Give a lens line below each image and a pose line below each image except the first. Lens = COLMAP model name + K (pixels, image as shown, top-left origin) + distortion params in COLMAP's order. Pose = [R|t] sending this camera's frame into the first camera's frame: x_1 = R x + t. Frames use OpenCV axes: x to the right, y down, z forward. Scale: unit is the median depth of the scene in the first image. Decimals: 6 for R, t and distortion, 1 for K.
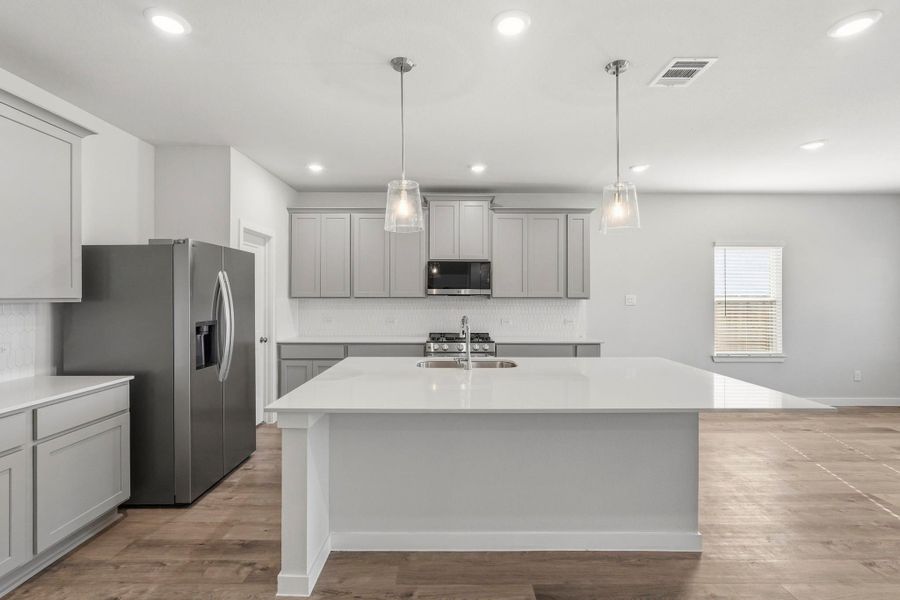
lens RADIAL K [[400.2, 0, 447.5], [0, 400.2, 296.4], [0, 0, 1]] dist [-0.013539, 0.007047]
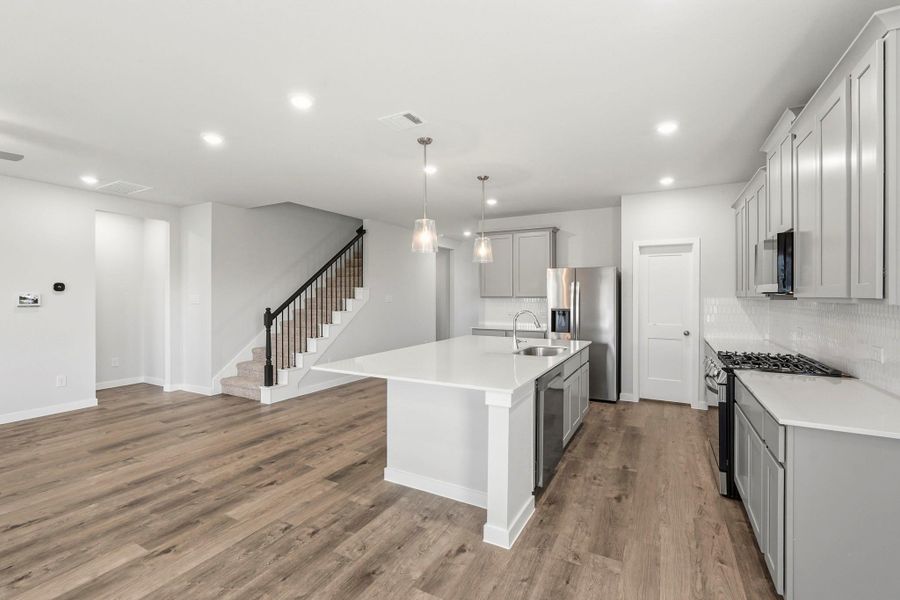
lens RADIAL K [[400.2, 0, 442.6], [0, 400.2, 295.9], [0, 0, 1]] dist [-0.013539, 0.007047]
pose [[-0.493663, -0.001249, -0.869653, 1.012239], [-0.000641, 0.999999, -0.001072, 0.002389], [0.869653, 0.000028, -0.493663, 1.077502]]
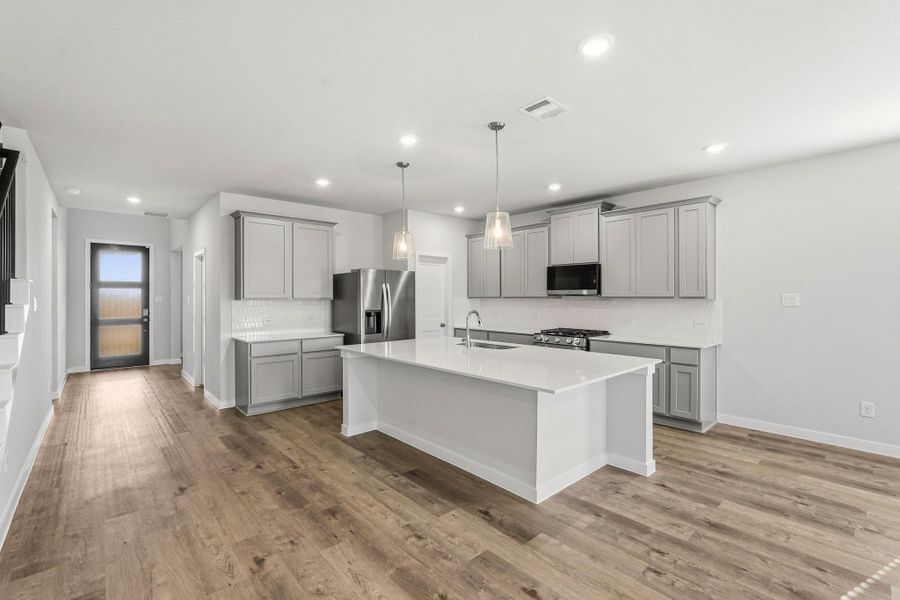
lens RADIAL K [[400.2, 0, 447.9], [0, 400.2, 294.5], [0, 0, 1]] dist [-0.013539, 0.007047]
pose [[0.664084, -0.006615, -0.747629, 0.800805], [0.002751, 0.999976, -0.006405, 0.001687], [0.747653, 0.002197, 0.664086, -0.012250]]
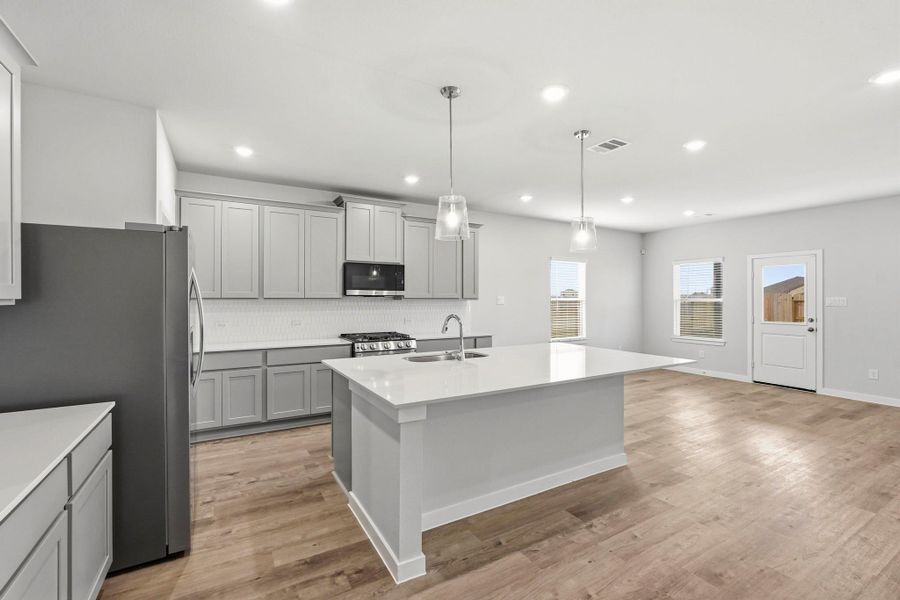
lens RADIAL K [[400.2, 0, 447.6], [0, 400.2, 294.9], [0, 0, 1]] dist [-0.013539, 0.007047]
pose [[0.863315, 0.003194, 0.504656, -0.418161], [0.000428, 0.999975, -0.007062, 0.001434], [-0.504666, 0.006313, 0.863292, 0.014489]]
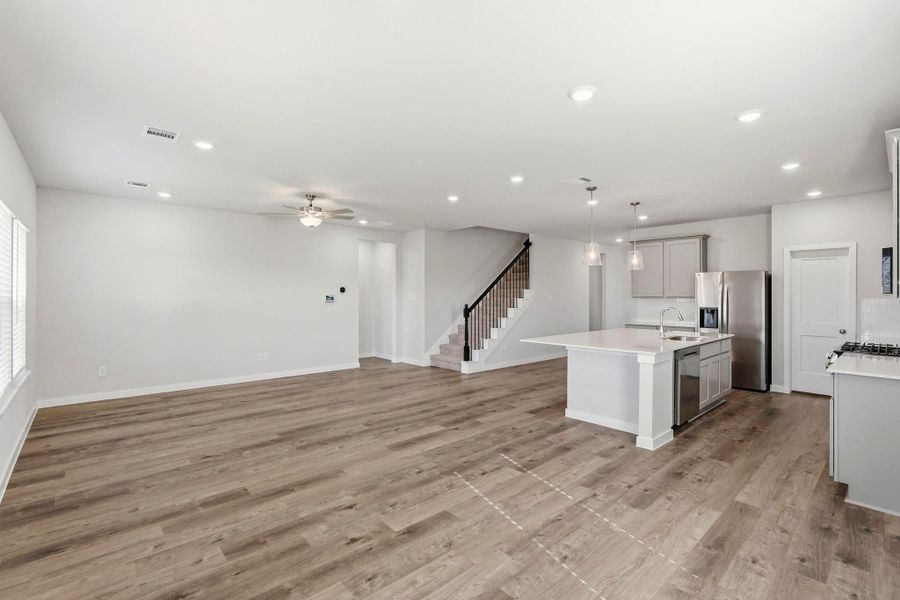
lens RADIAL K [[400.2, 0, 451.4], [0, 400.2, 295.3], [0, 0, 1]] dist [-0.013539, 0.007047]
pose [[-0.747269, -0.003290, -0.664514, 1.456031], [-0.002264, 0.999995, -0.002405, 0.002651], [0.664518, -0.000293, -0.747272, 1.267498]]
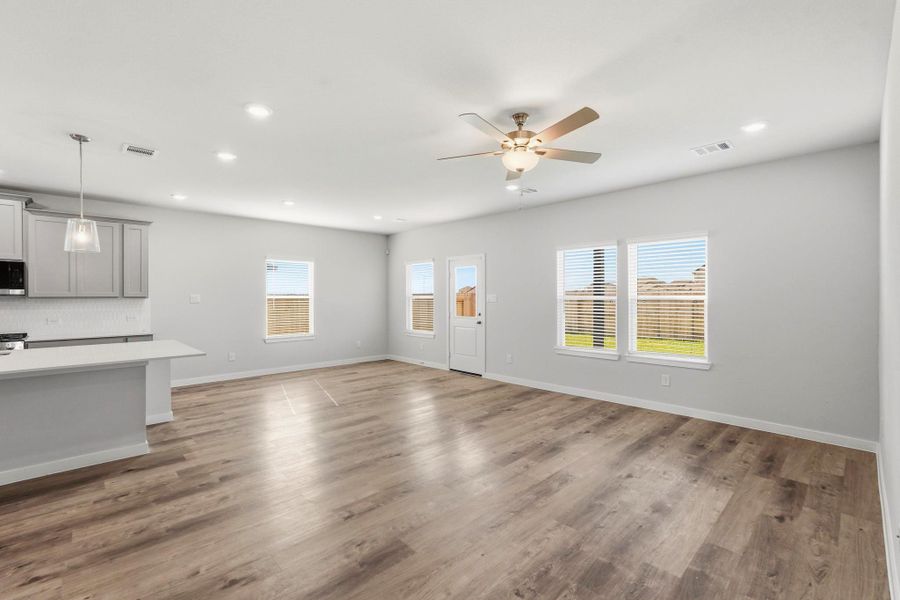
lens RADIAL K [[400.2, 0, 449.7], [0, 400.2, 296.5], [0, 0, 1]] dist [-0.013539, 0.007047]
pose [[0.725737, -0.005880, 0.687947, 0.244552], [0.003655, 0.999982, 0.004691, -0.000160], [-0.687962, -0.000890, 0.725746, -0.590574]]
